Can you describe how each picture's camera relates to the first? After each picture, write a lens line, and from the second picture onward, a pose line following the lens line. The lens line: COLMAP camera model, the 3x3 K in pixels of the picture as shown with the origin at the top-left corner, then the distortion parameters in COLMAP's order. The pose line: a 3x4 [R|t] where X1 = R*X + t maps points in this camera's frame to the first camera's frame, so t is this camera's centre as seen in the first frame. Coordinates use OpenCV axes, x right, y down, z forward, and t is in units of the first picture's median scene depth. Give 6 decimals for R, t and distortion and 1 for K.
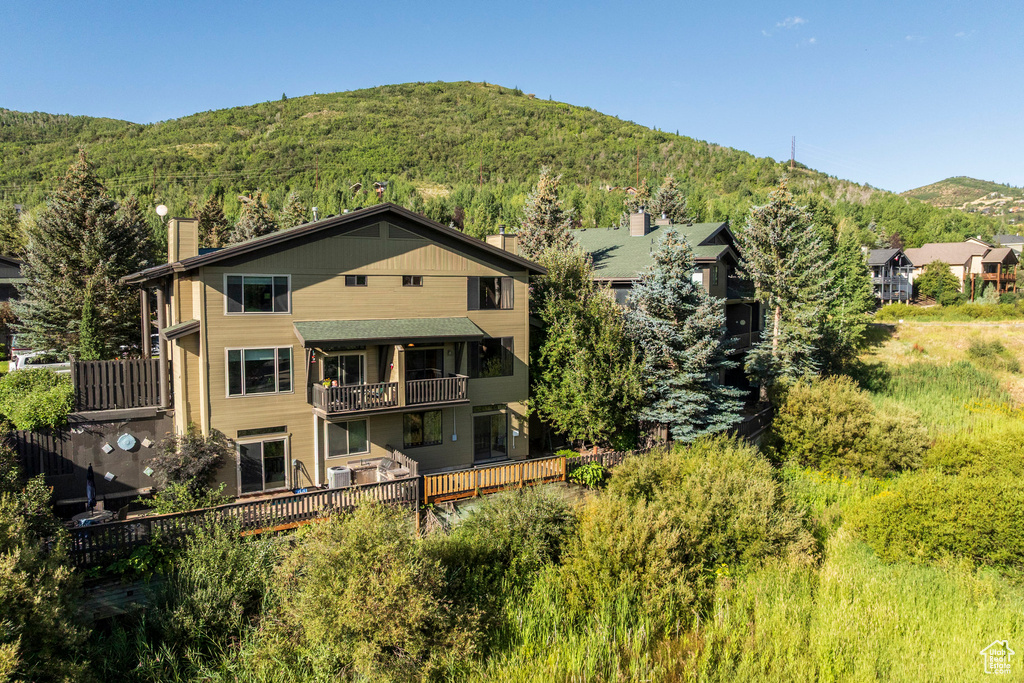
lens RADIAL K [[723.4, 0, 512.7], [0, 723.4, 344.0], [0, 0, 1]] dist [-0.043632, 0.008308]
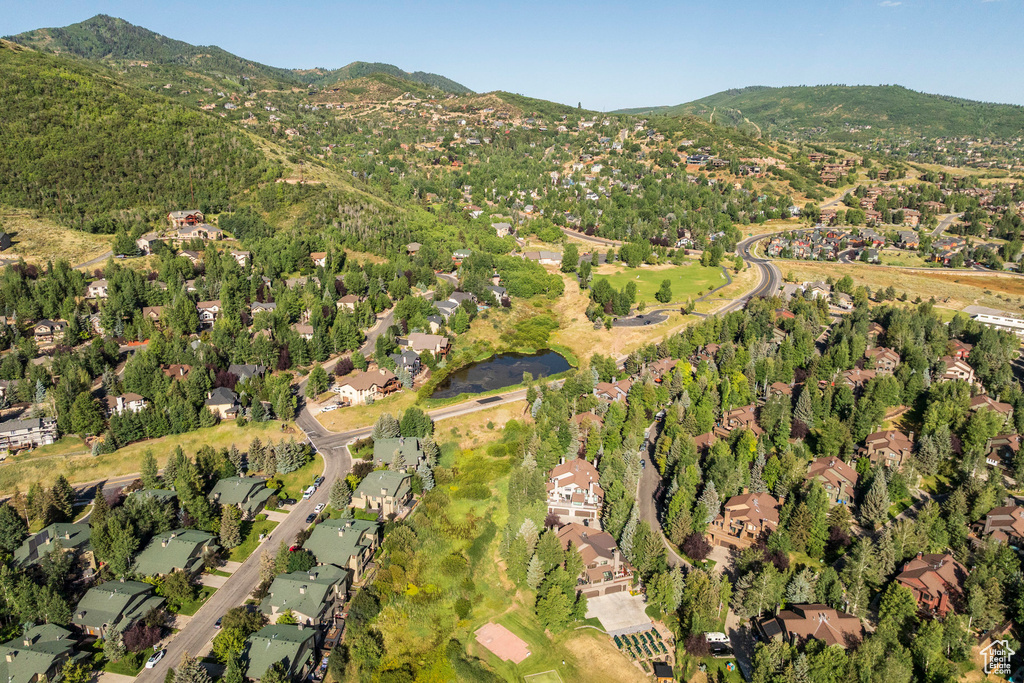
lens RADIAL K [[723.4, 0, 513.4], [0, 723.4, 339.3], [0, 0, 1]] dist [-0.043632, 0.008308]
pose [[0.740568, -0.183046, 0.646571, -0.767328], [0.047261, 0.973990, 0.221609, -0.629576], [-0.670318, -0.133559, 0.729956, -1.010576]]
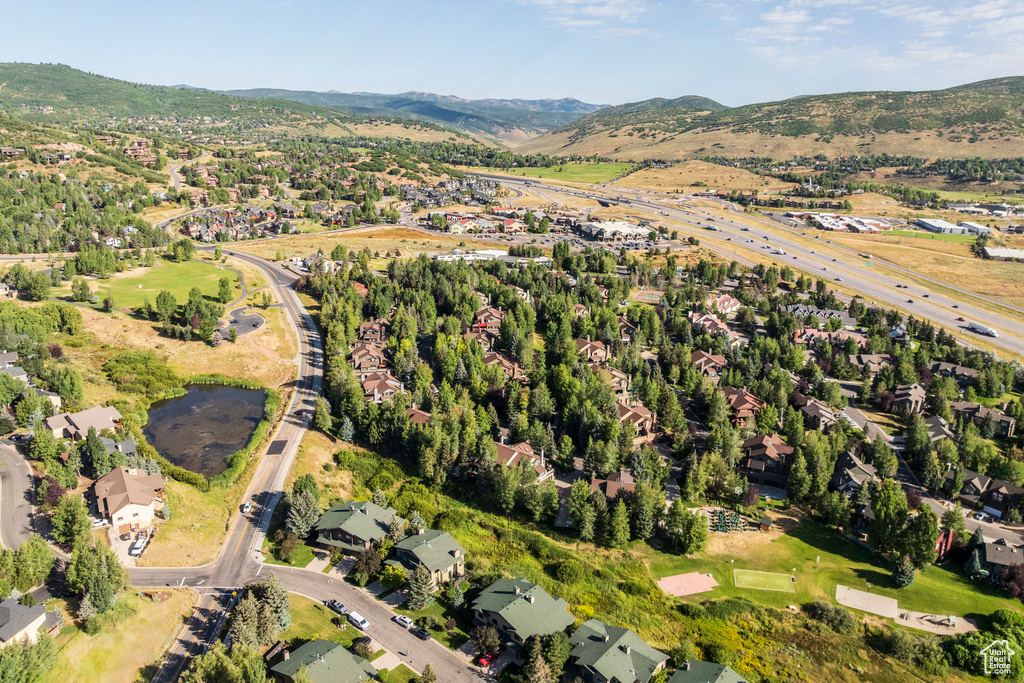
lens RADIAL K [[723.4, 0, 511.3], [0, 723.4, 297.6], [0, 0, 1]] dist [-0.043632, 0.008308]
pose [[-0.236888, -0.237002, 0.942186, -1.119704], [0.064551, 0.963806, 0.258670, -0.731802], [-0.969390, 0.122095, -0.213016, 0.291143]]
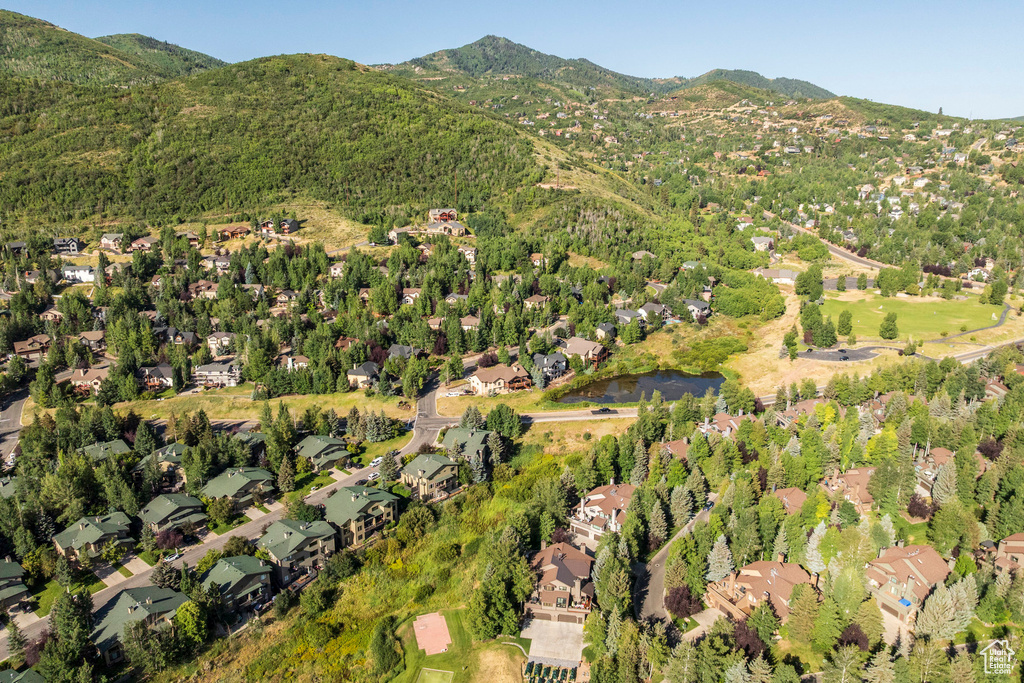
lens RADIAL K [[723.4, 0, 513.3], [0, 723.4, 339.6], [0, 0, 1]] dist [-0.043632, 0.008308]
pose [[0.967609, -0.068519, 0.242976, -0.246624], [0.020226, 0.980410, 0.195927, -0.606807], [-0.251640, -0.184666, 0.950040, -1.296618]]
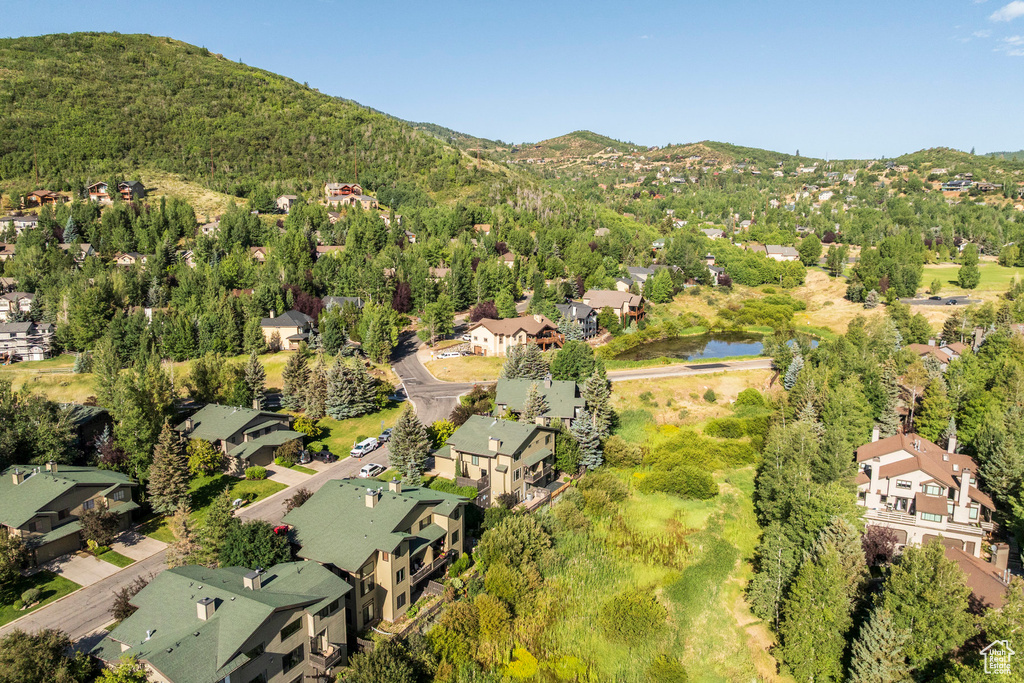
lens RADIAL K [[723.4, 0, 513.6], [0, 723.4, 340.7], [0, 0, 1]] dist [-0.043632, 0.008308]
pose [[0.892671, -0.076031, 0.444249, -0.364668], [0.032824, 0.994018, 0.104165, -0.195583], [-0.449512, -0.078403, 0.889827, -0.438604]]
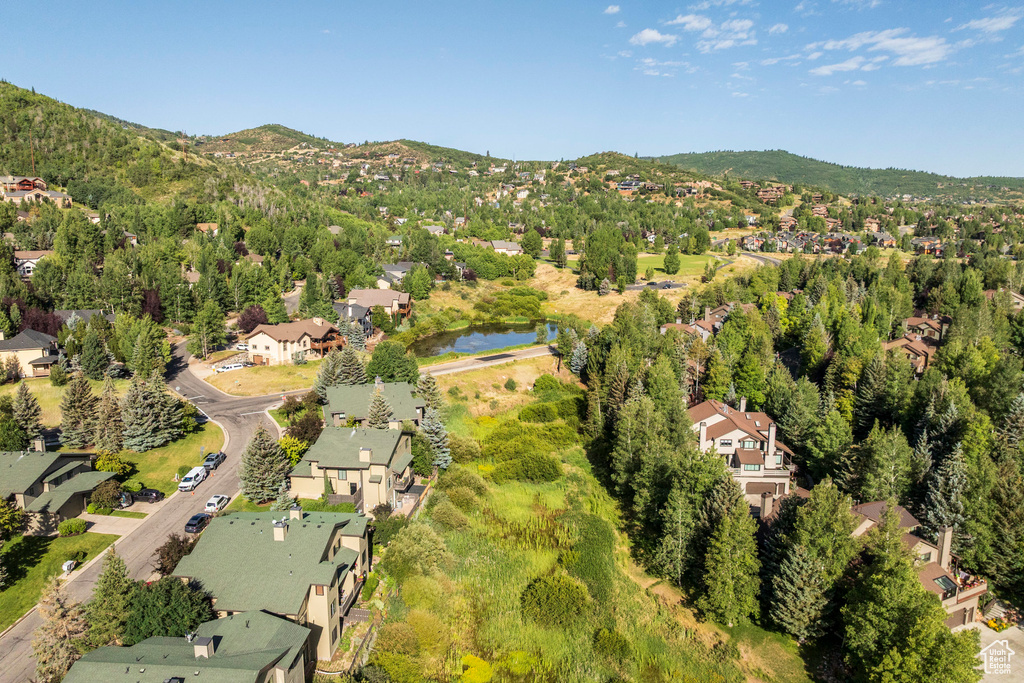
lens RADIAL K [[723.4, 0, 514.3], [0, 723.4, 340.7], [0, 0, 1]] dist [-0.043632, 0.008308]
pose [[0.634321, -0.133239, 0.761501, -0.480184], [0.056345, 0.990384, 0.126352, -0.203074], [-0.771014, -0.037241, 0.635728, -0.339093]]
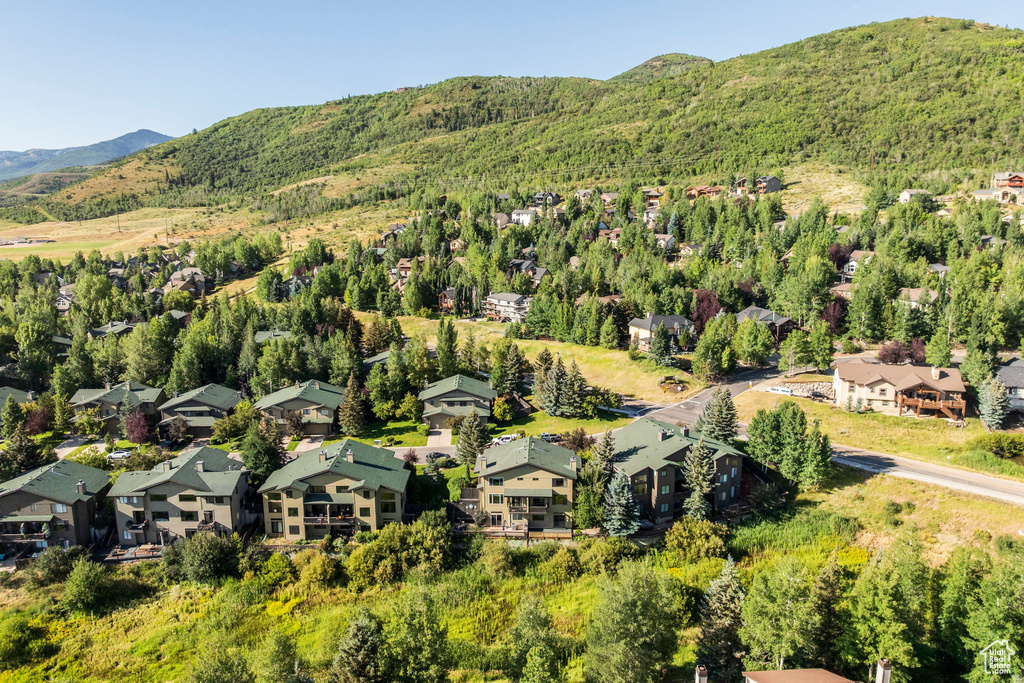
lens RADIAL K [[723.4, 0, 513.2], [0, 723.4, 321.0], [0, 0, 1]] dist [-0.043632, 0.008308]
pose [[0.821651, 0.096816, -0.561709, 0.348369], [-0.039375, 0.992756, 0.113515, -0.257244], [0.568630, -0.071152, 0.819511, -0.406858]]
